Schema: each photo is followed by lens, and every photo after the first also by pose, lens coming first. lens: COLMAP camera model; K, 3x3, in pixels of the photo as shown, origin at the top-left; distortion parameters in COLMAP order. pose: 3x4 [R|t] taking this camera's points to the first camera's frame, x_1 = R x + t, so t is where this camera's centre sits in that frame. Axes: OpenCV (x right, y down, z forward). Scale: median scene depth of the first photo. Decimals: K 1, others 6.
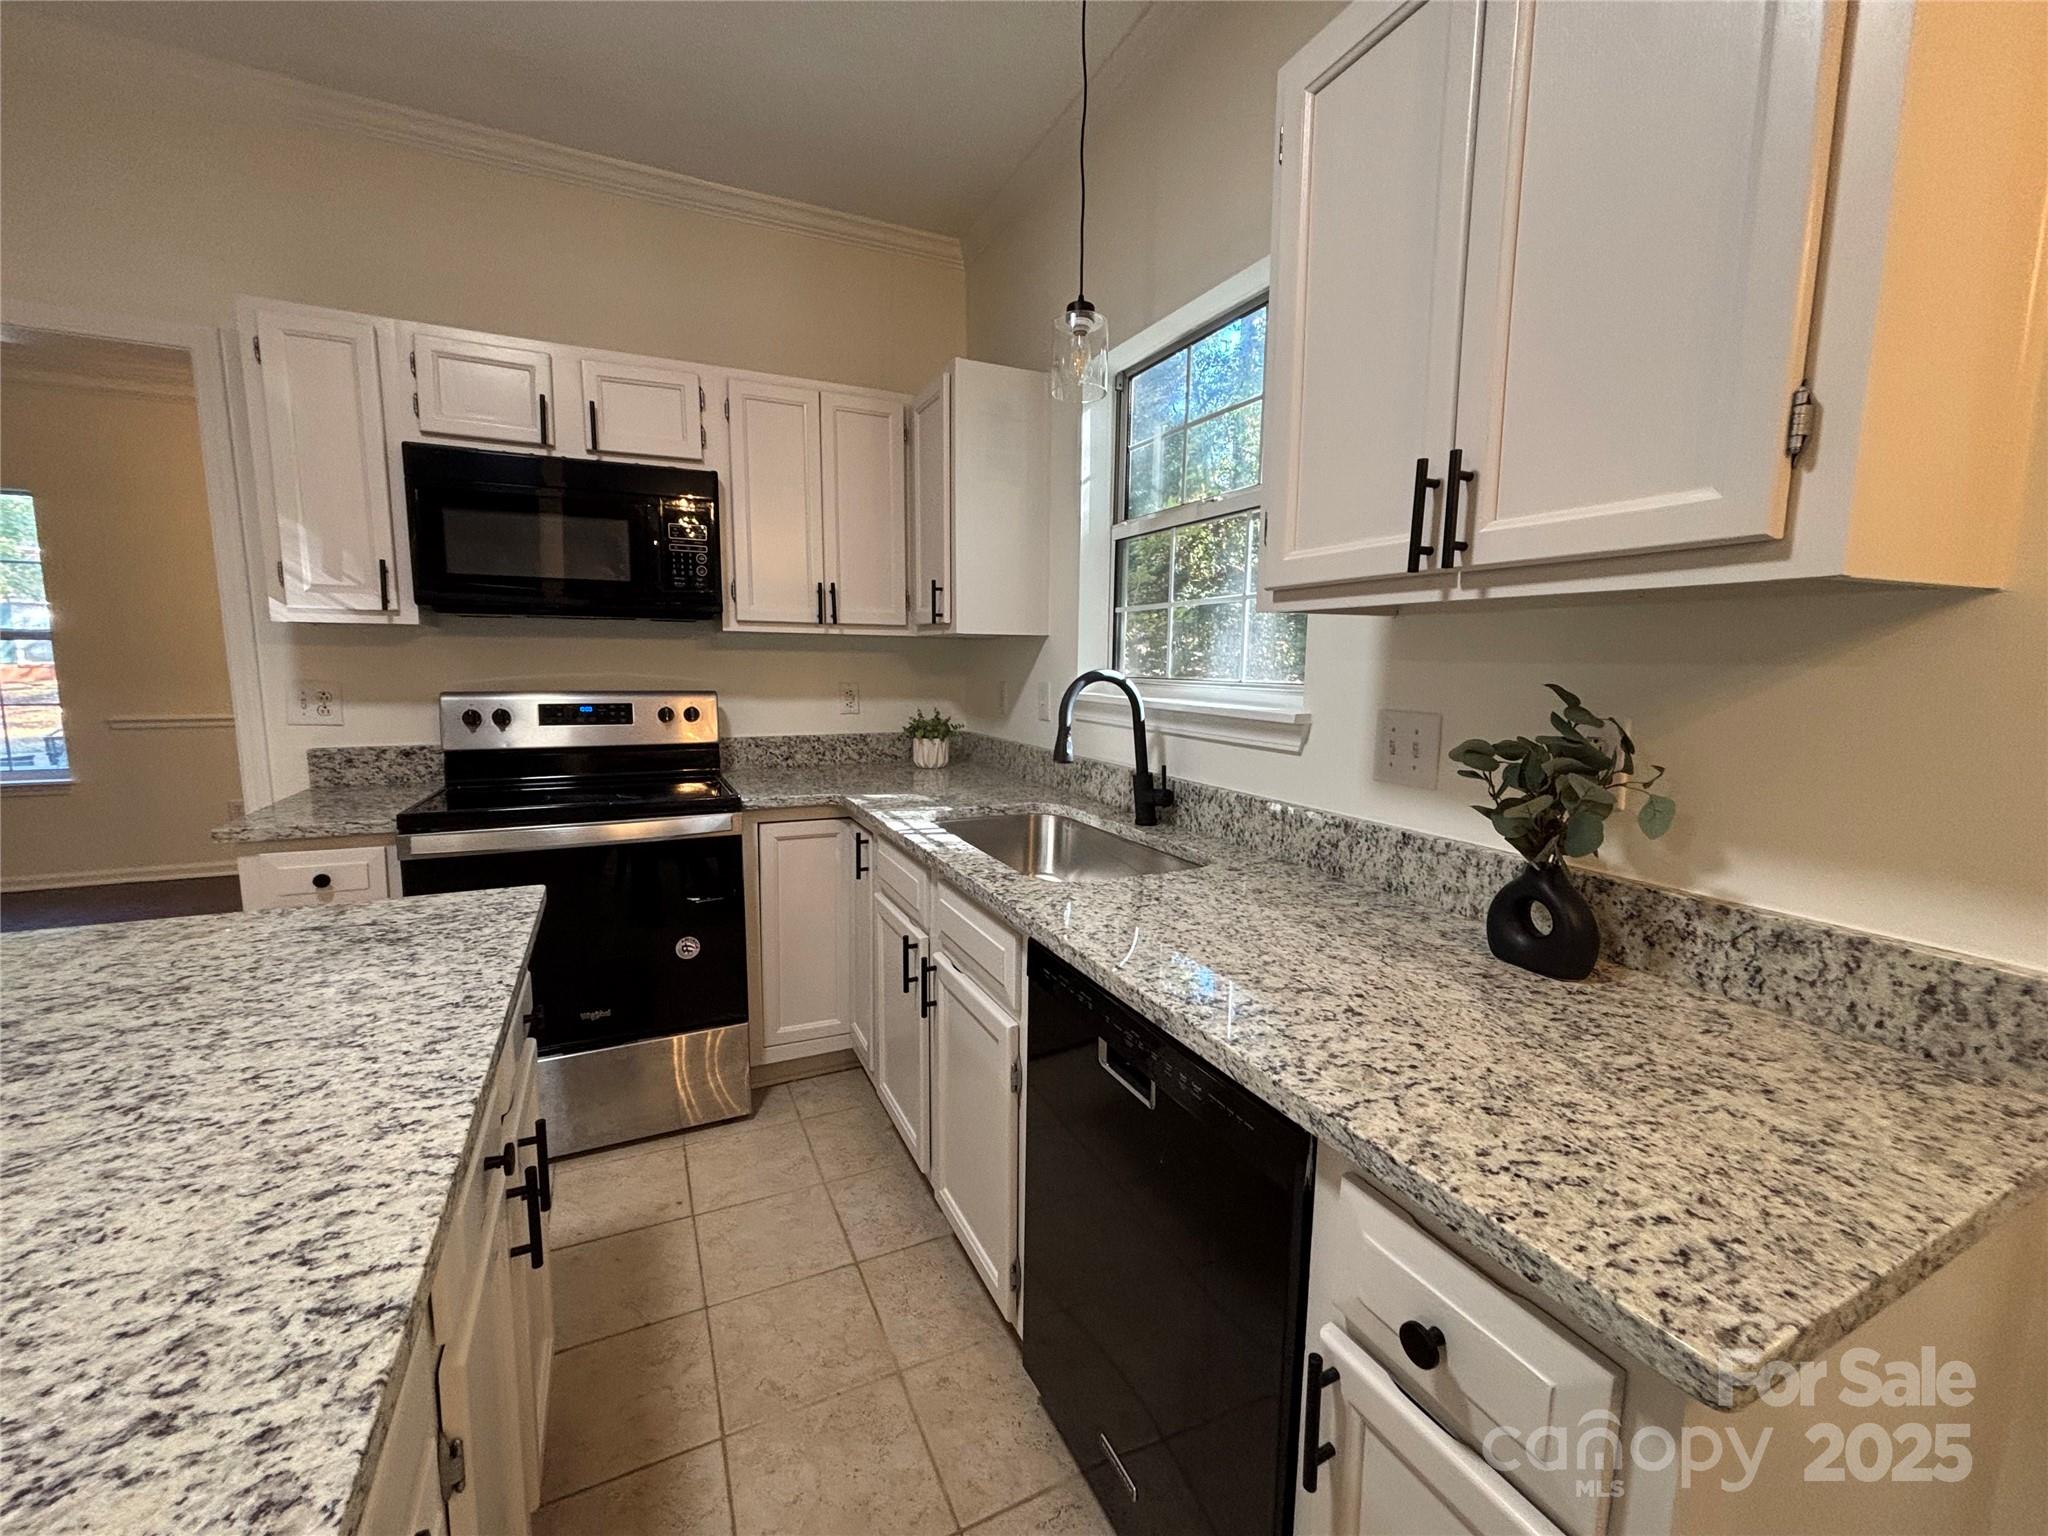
lens RADIAL K [[822.9, 0, 1014.2], [0, 822.9, 765.7], [0, 0, 1]] dist [0.000391, -0.000805]
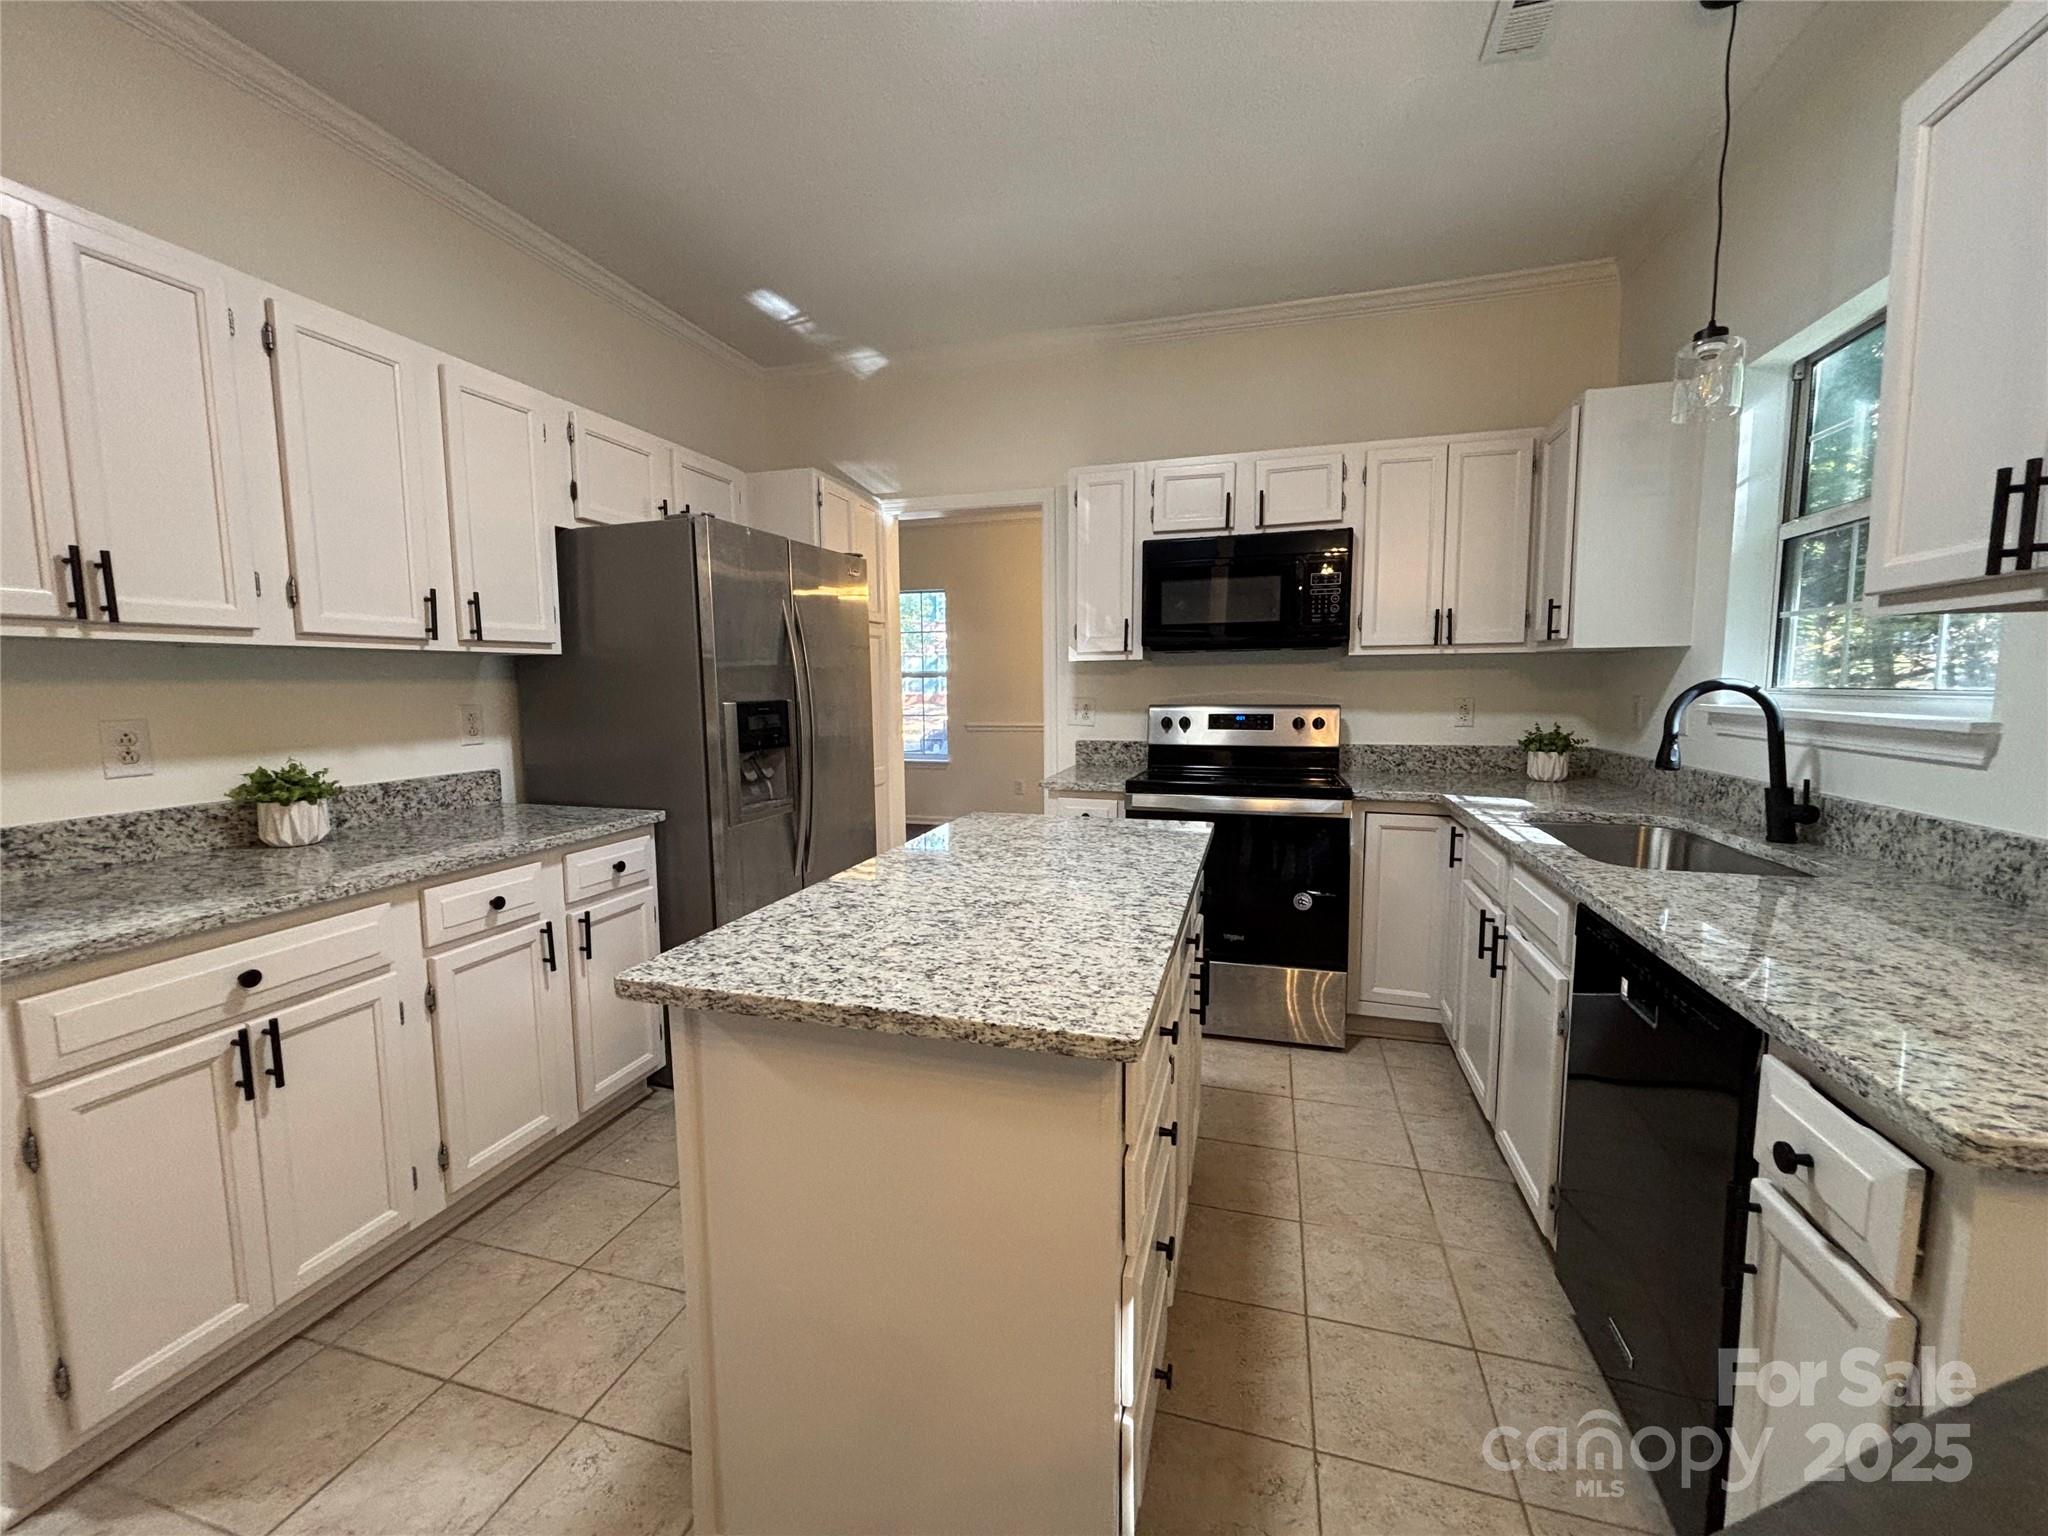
lens RADIAL K [[822.9, 0, 1018.4], [0, 822.9, 764.8], [0, 0, 1]] dist [0.000391, -0.000805]
pose [[0.744363, 0.049542, -0.665935, 0.146071], [-0.070033, 0.997536, -0.004070, 0.053453], [0.664093, 0.049667, 0.745999, -0.324476]]
